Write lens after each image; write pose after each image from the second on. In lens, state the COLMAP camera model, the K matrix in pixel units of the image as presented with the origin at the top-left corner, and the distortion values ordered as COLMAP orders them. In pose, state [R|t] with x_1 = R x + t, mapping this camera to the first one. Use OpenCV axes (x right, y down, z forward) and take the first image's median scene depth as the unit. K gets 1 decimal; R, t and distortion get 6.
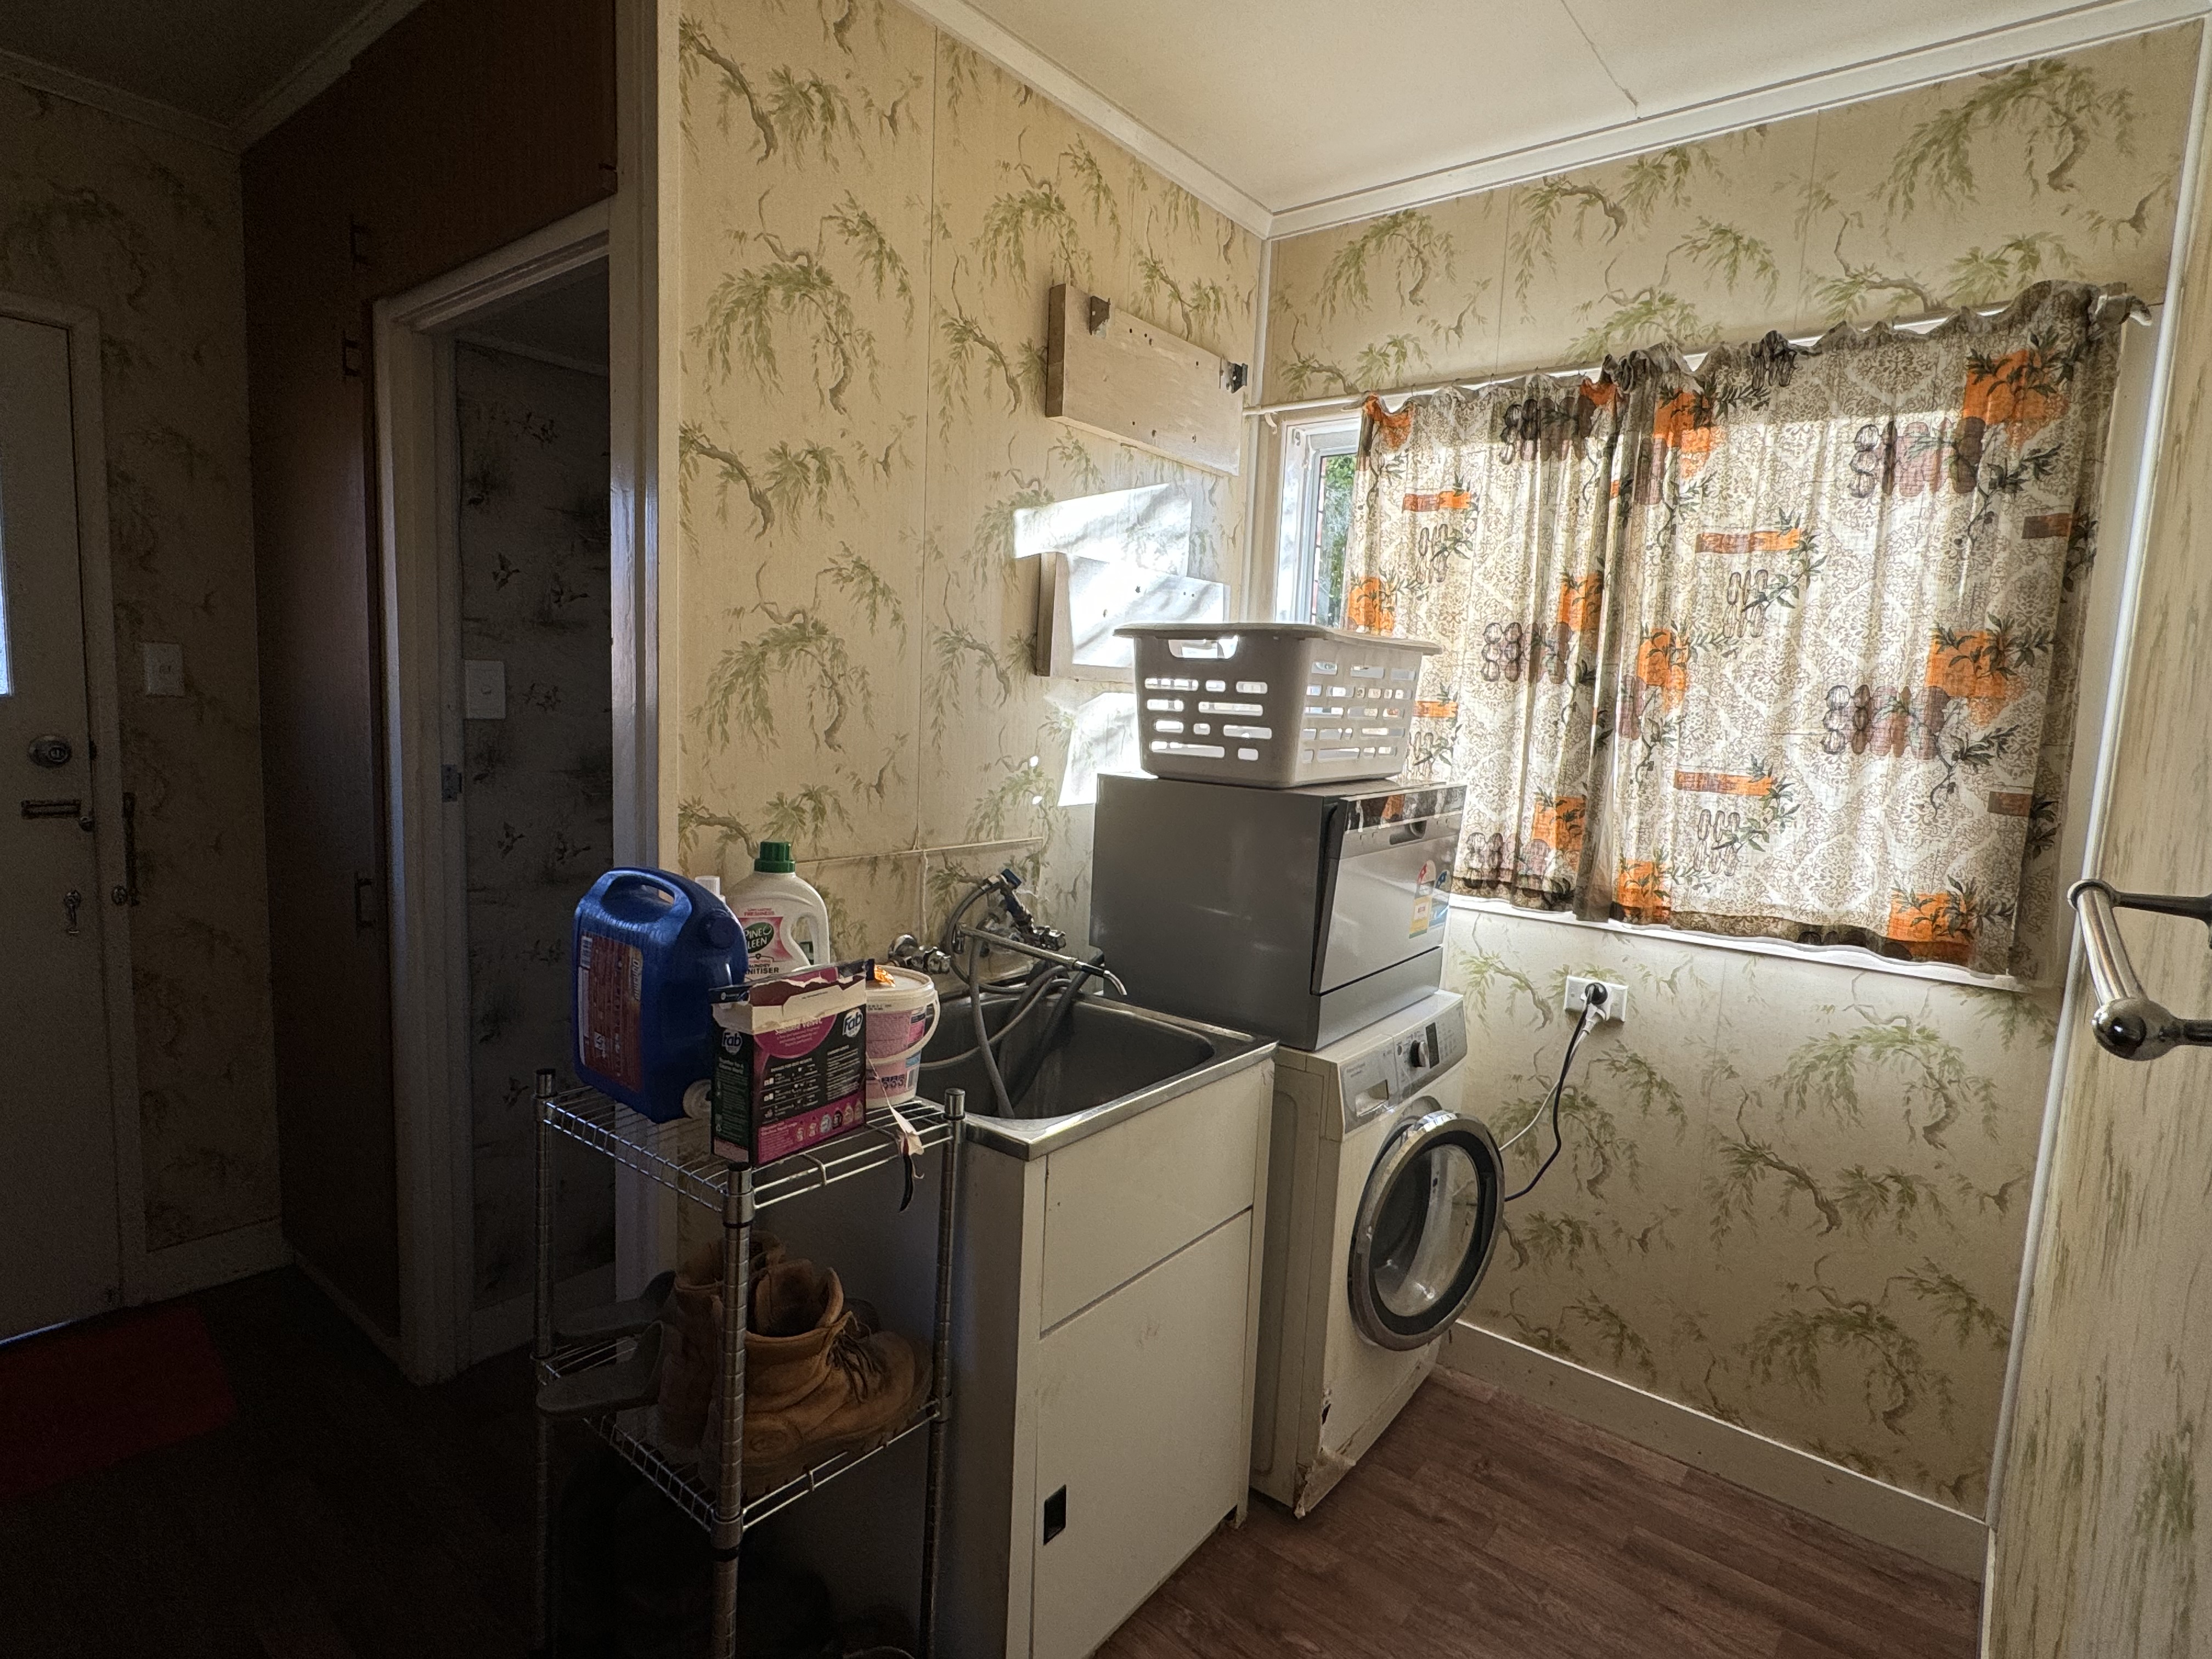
lens RADIAL K [[1155.5, 0, 1107.8], [0, 1155.5, 824.6], [0, 0, 1]] dist [0.001163, 0.000244]
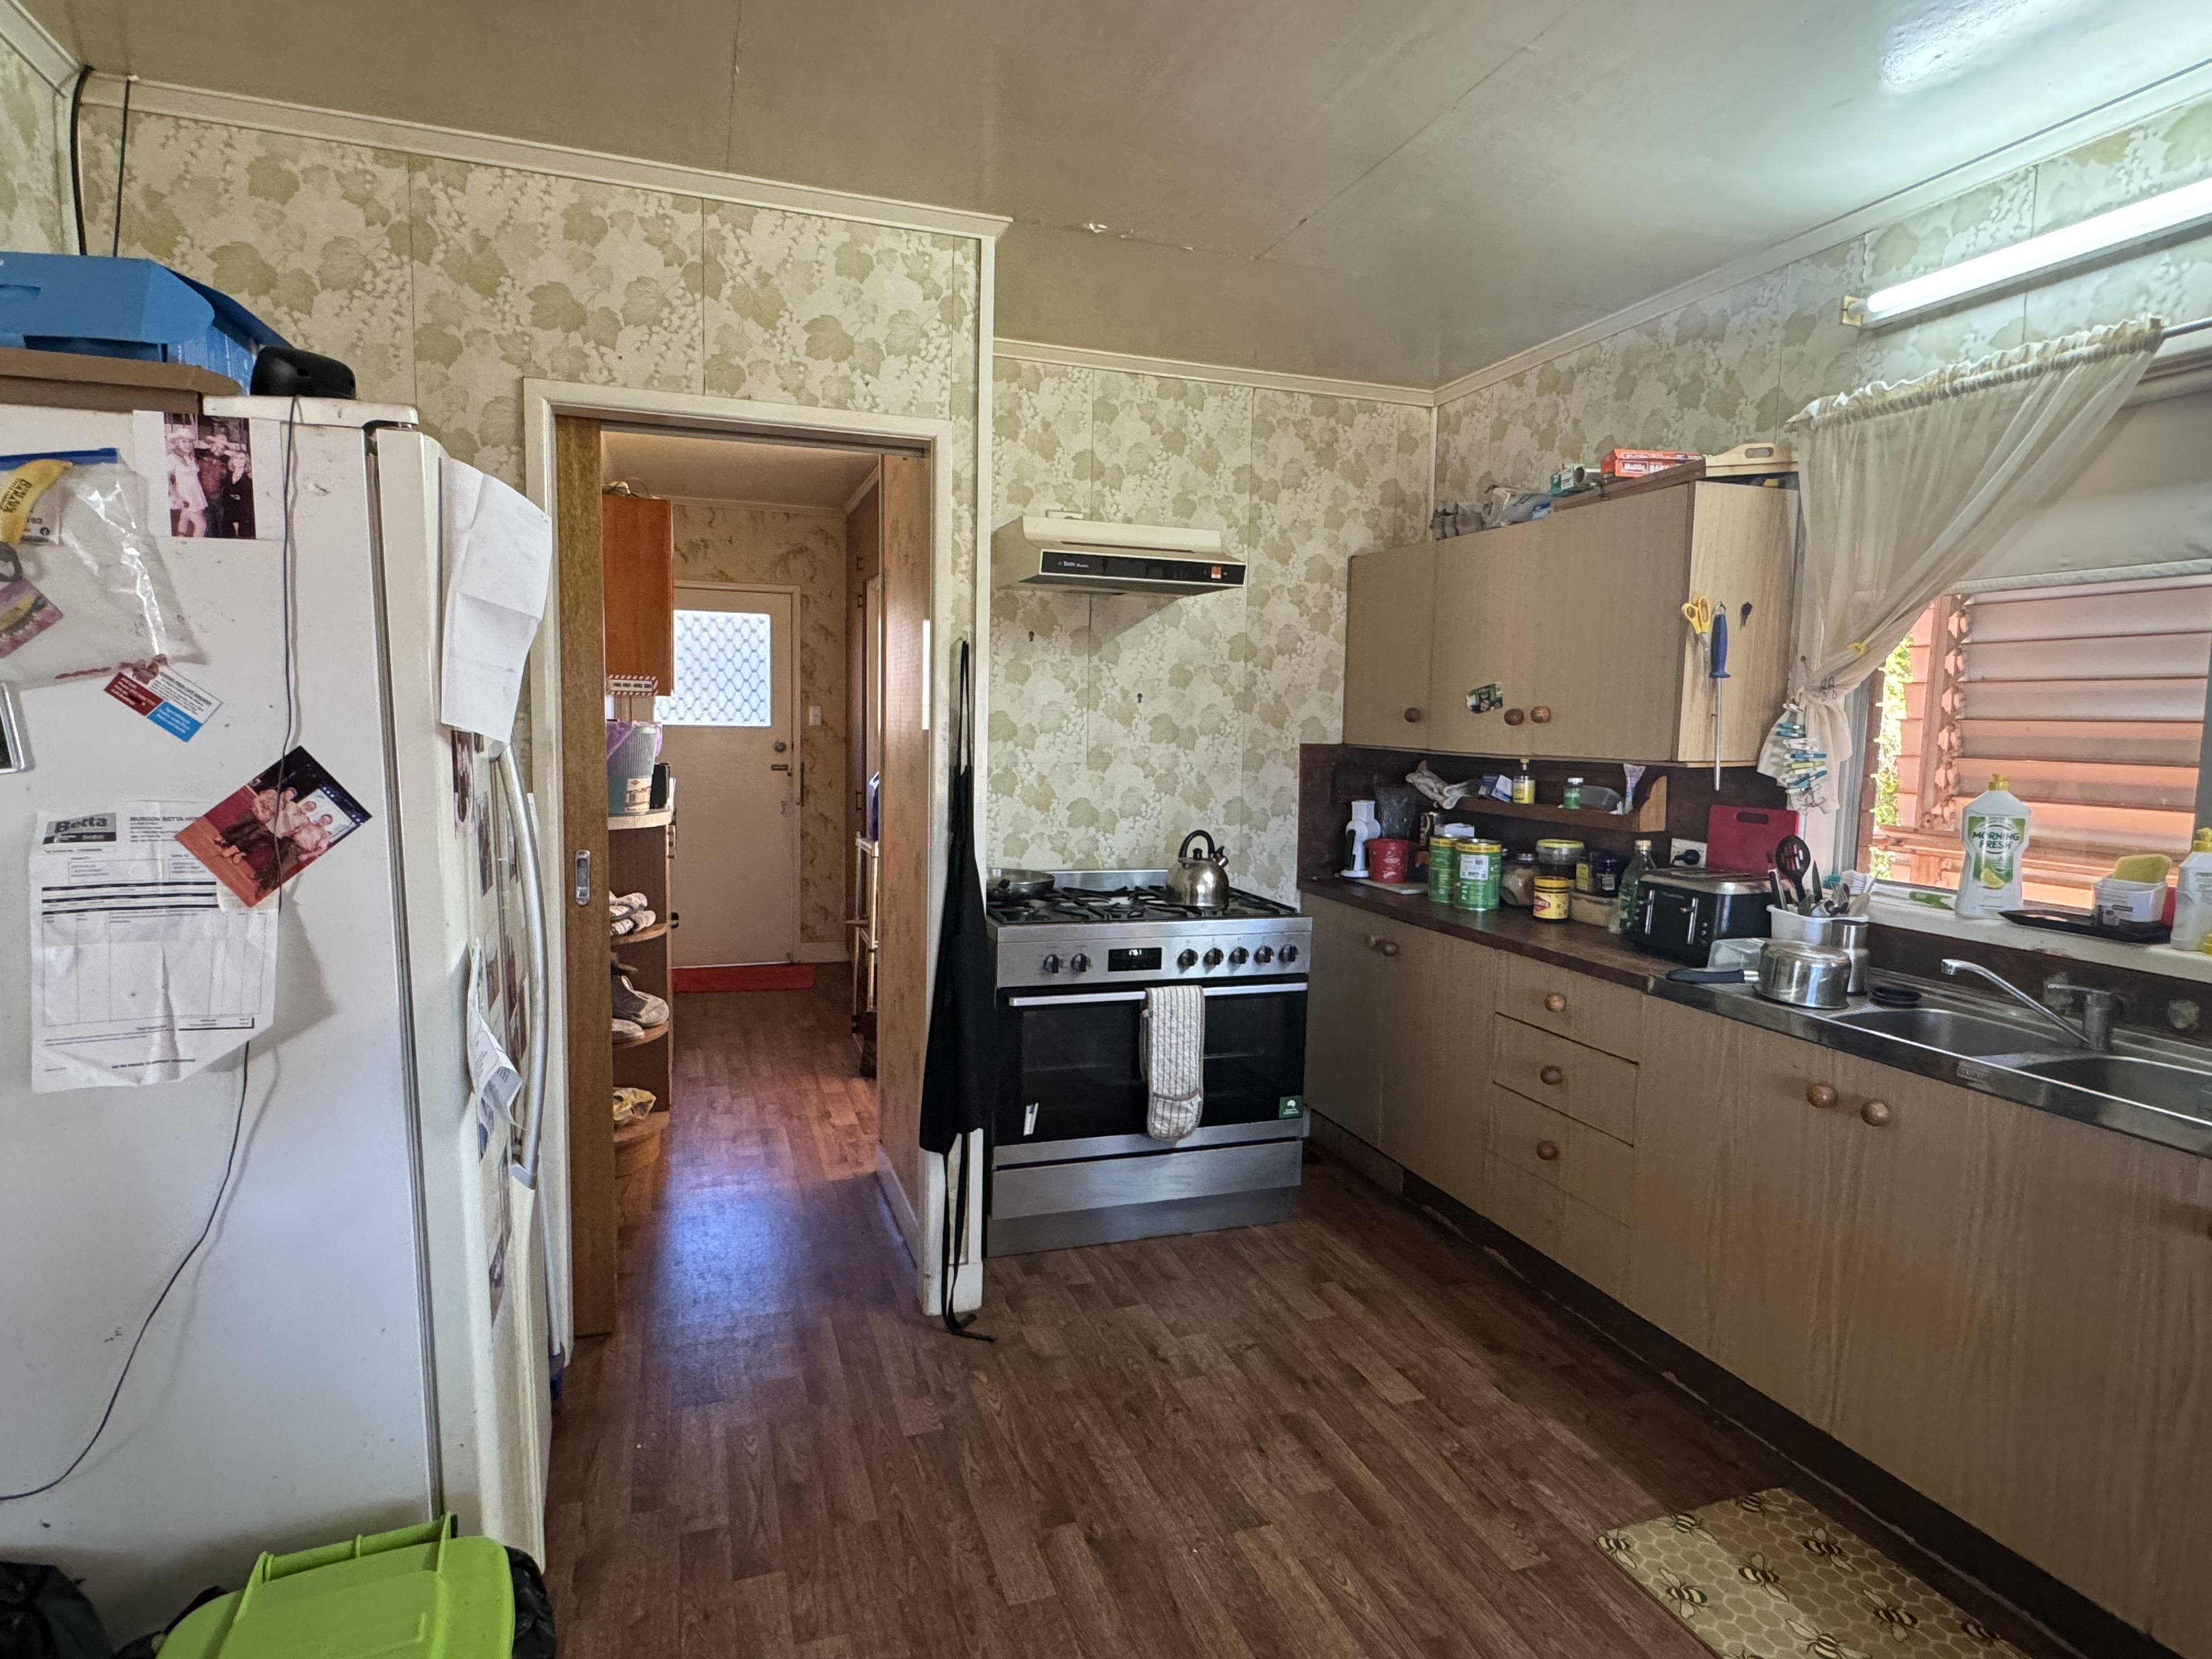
lens RADIAL K [[1207.1, 0, 1103.4], [0, 1207.1, 834.9], [0, 0, 1]] dist [0.002503, 0.000637]
pose [[0.848090, 0.028826, -0.529068, 1.207099], [-0.045968, 0.998757, -0.019269, 0.159589], [0.527854, 0.040662, 0.848361, -0.975672]]
